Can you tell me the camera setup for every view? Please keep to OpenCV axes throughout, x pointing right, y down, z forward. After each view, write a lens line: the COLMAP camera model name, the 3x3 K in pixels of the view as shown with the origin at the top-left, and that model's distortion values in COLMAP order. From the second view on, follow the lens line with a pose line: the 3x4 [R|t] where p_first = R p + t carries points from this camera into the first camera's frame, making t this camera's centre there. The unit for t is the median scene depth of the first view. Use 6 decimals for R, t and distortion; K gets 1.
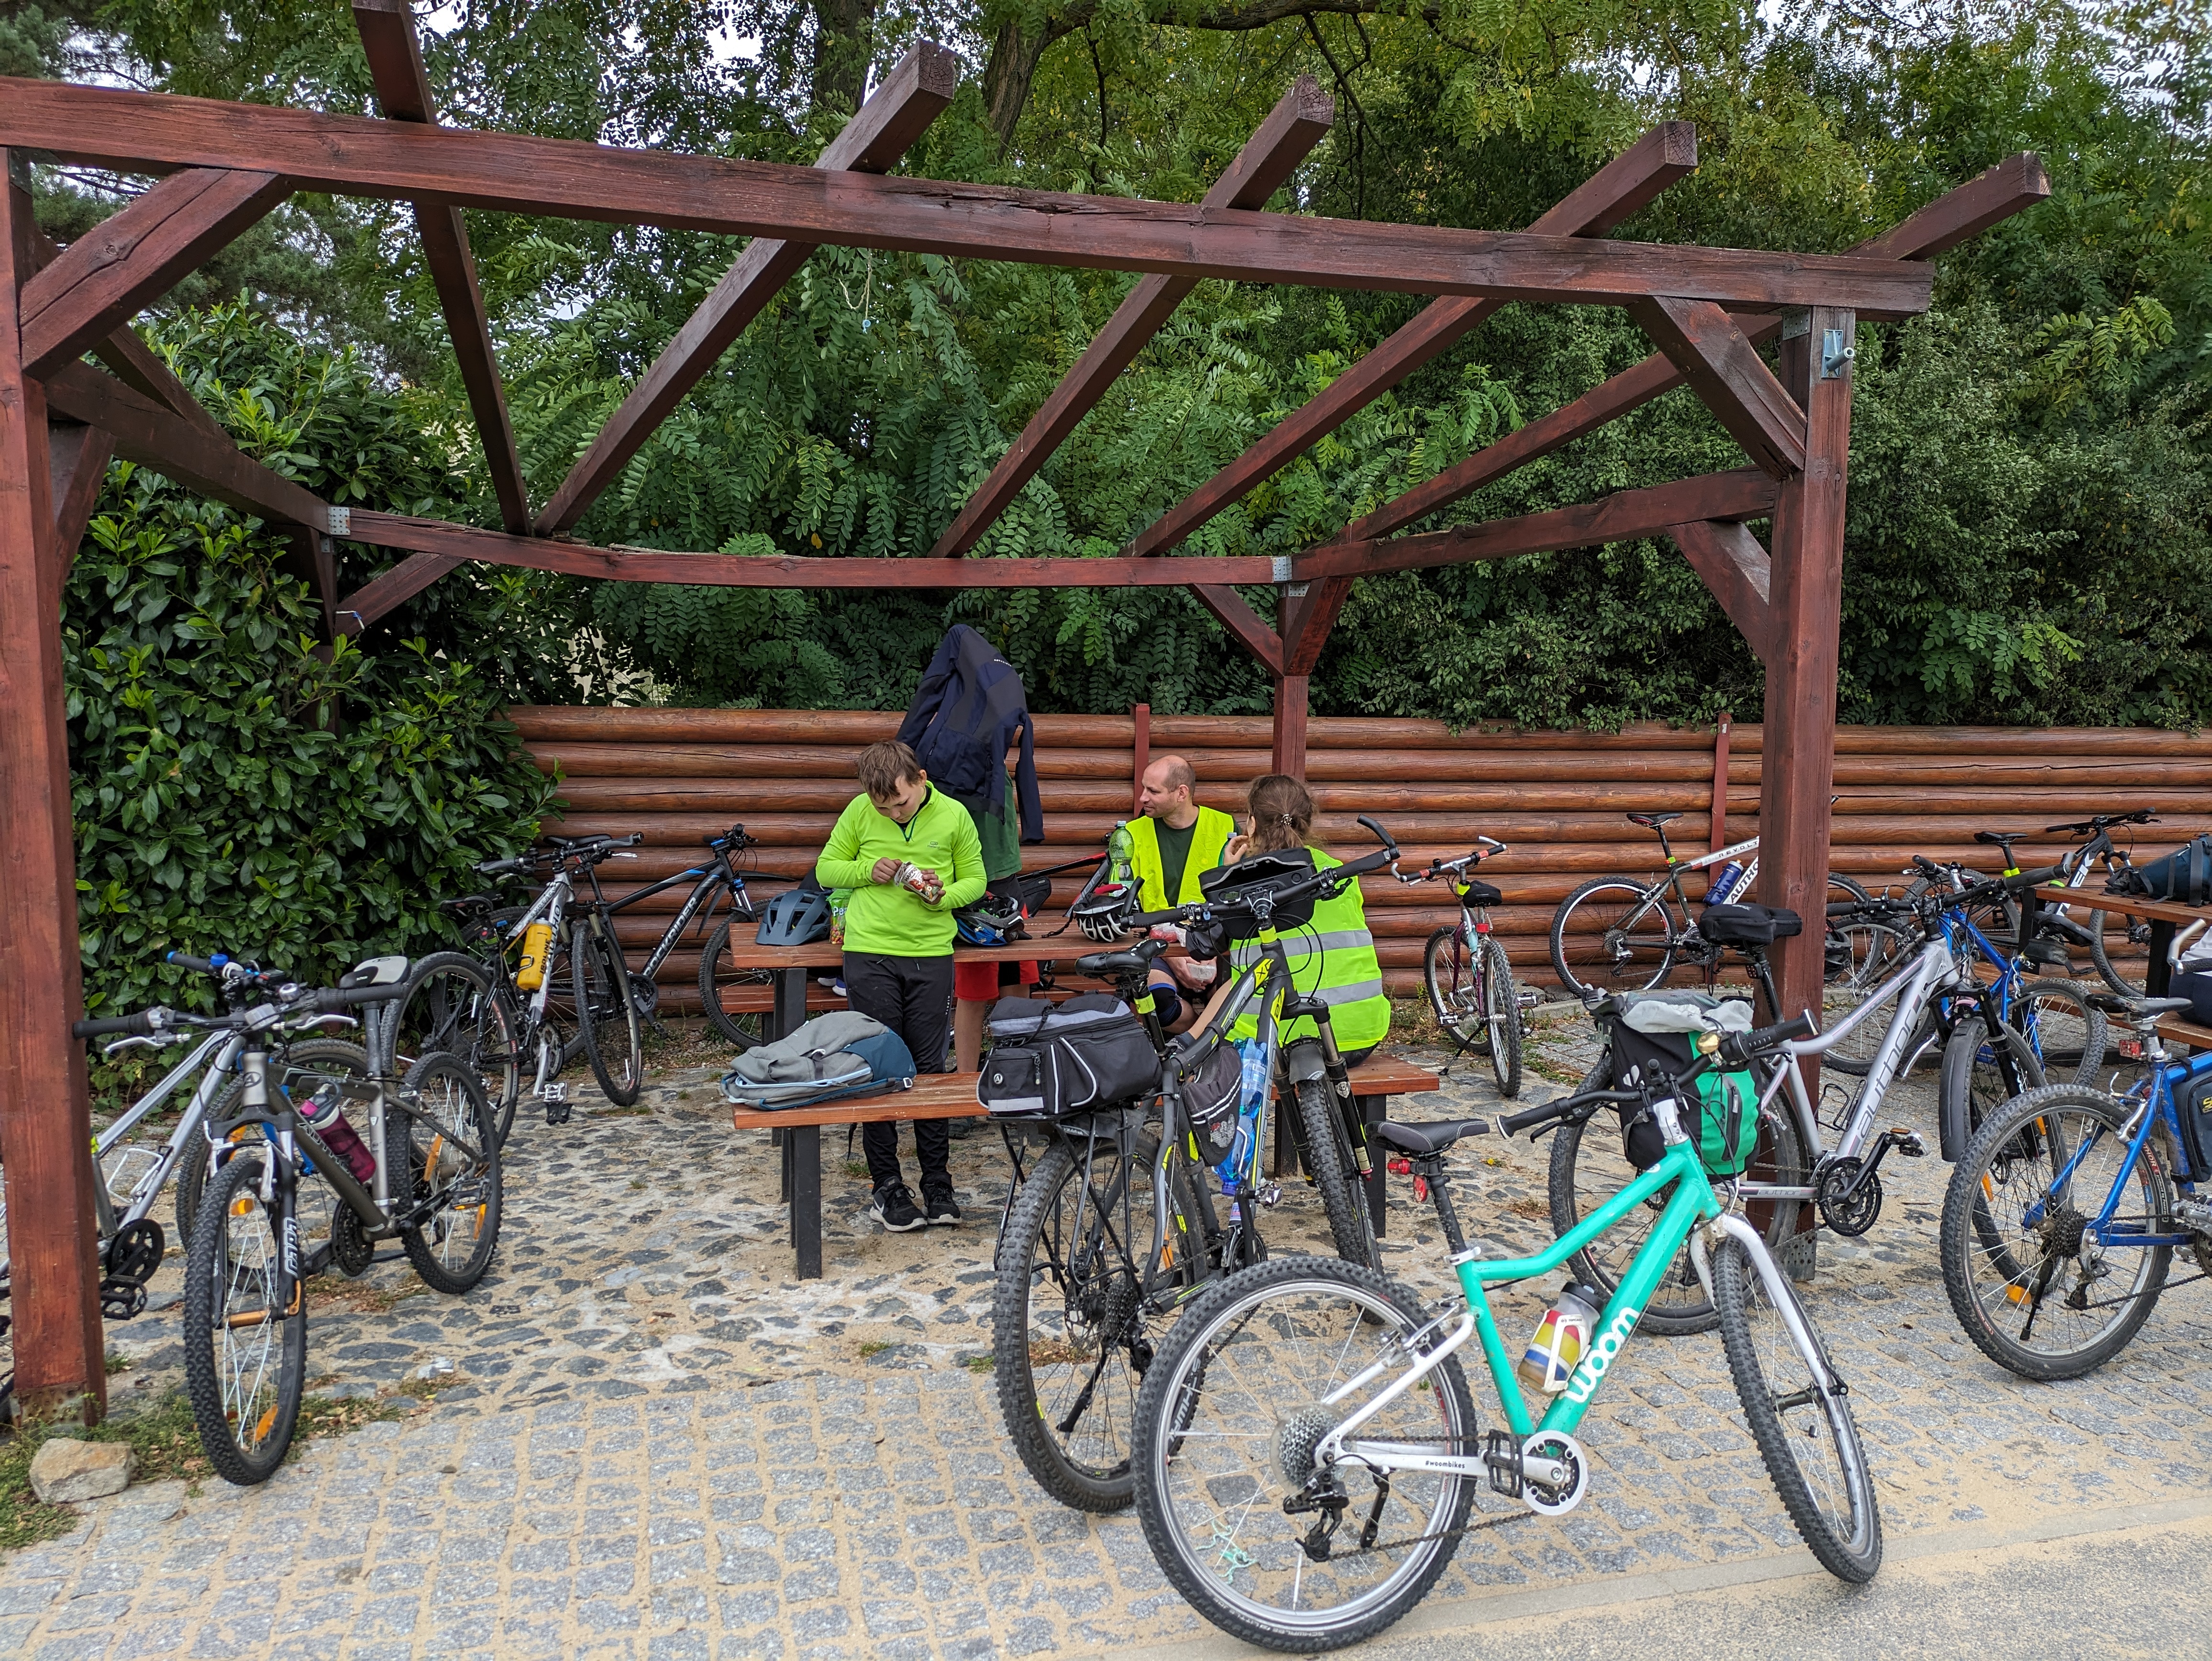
lens RADIAL K [[1644.9, 0, 1106.0], [0, 1644.9, 830.5], [0, 0, 1]] dist [0.027840, 0.001037]
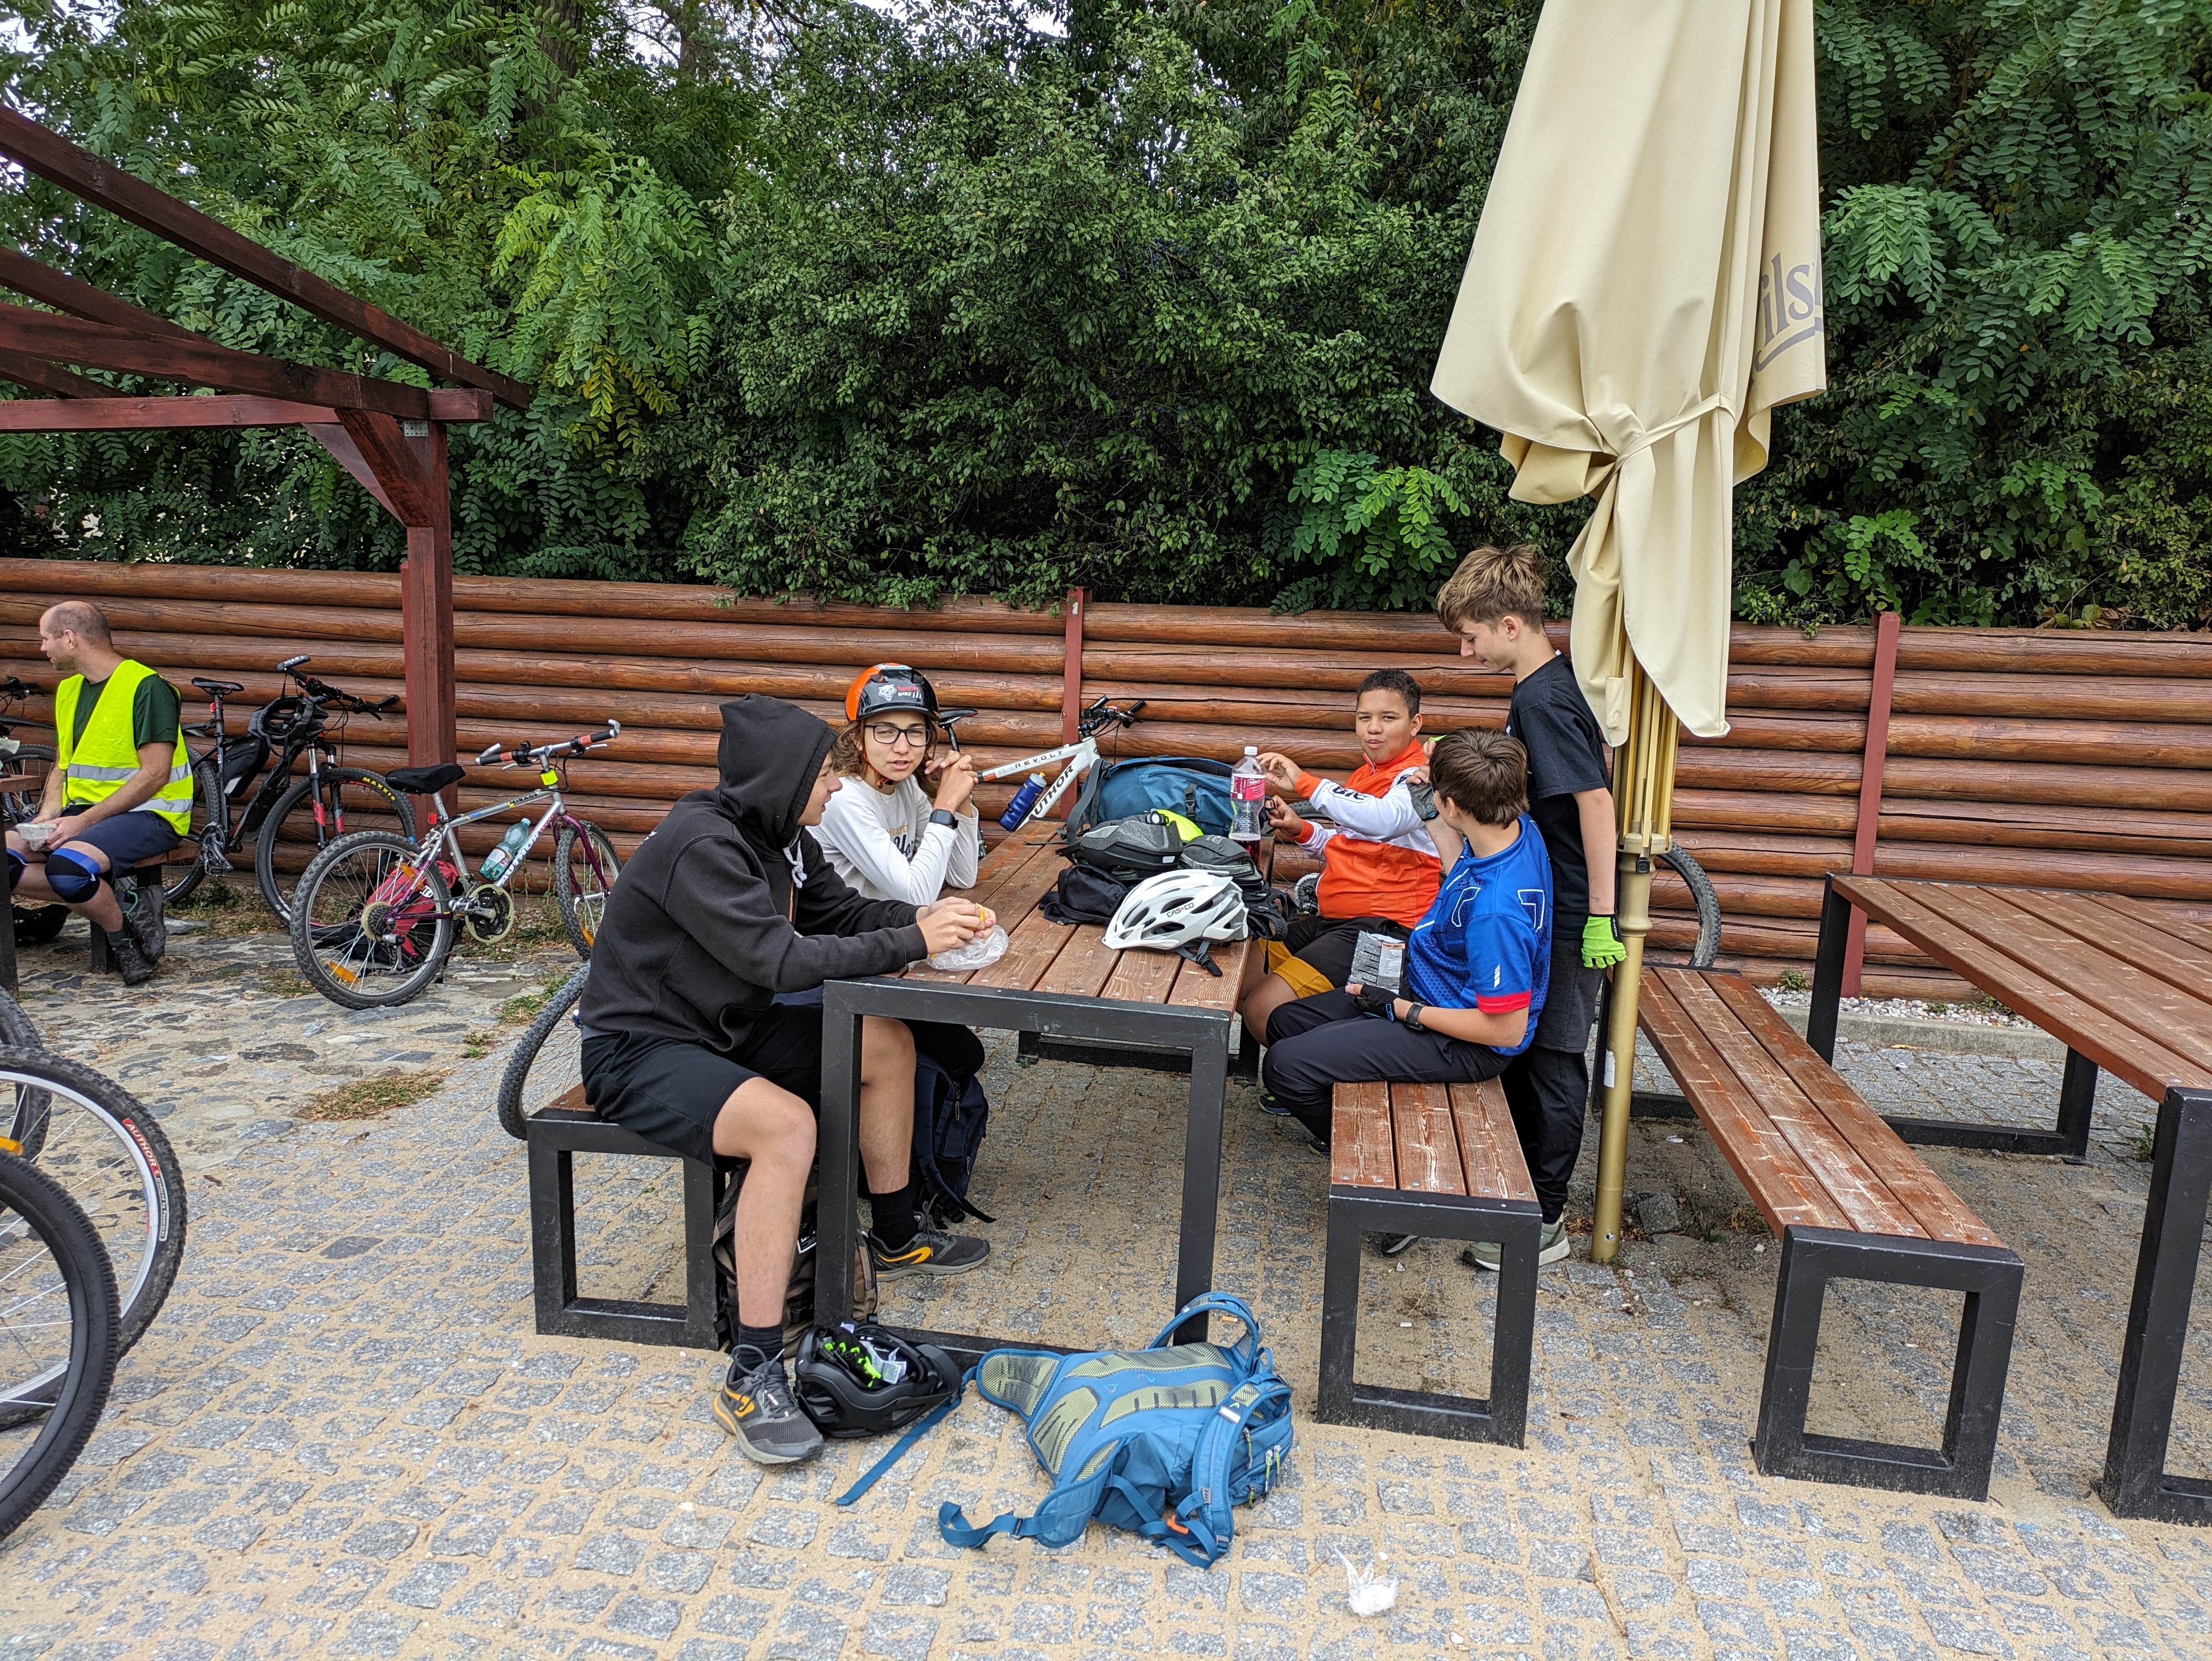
lens RADIAL K [[1644.9, 0, 1106.0], [0, 1644.9, 830.5], [0, 0, 1]] dist [0.027840, 0.001037]
pose [[0.919662, 0.081002, -0.384266, 0.240872], [-0.054877, 0.995403, 0.078490, -0.006414], [0.388857, -0.051097, 0.919880, 0.092473]]
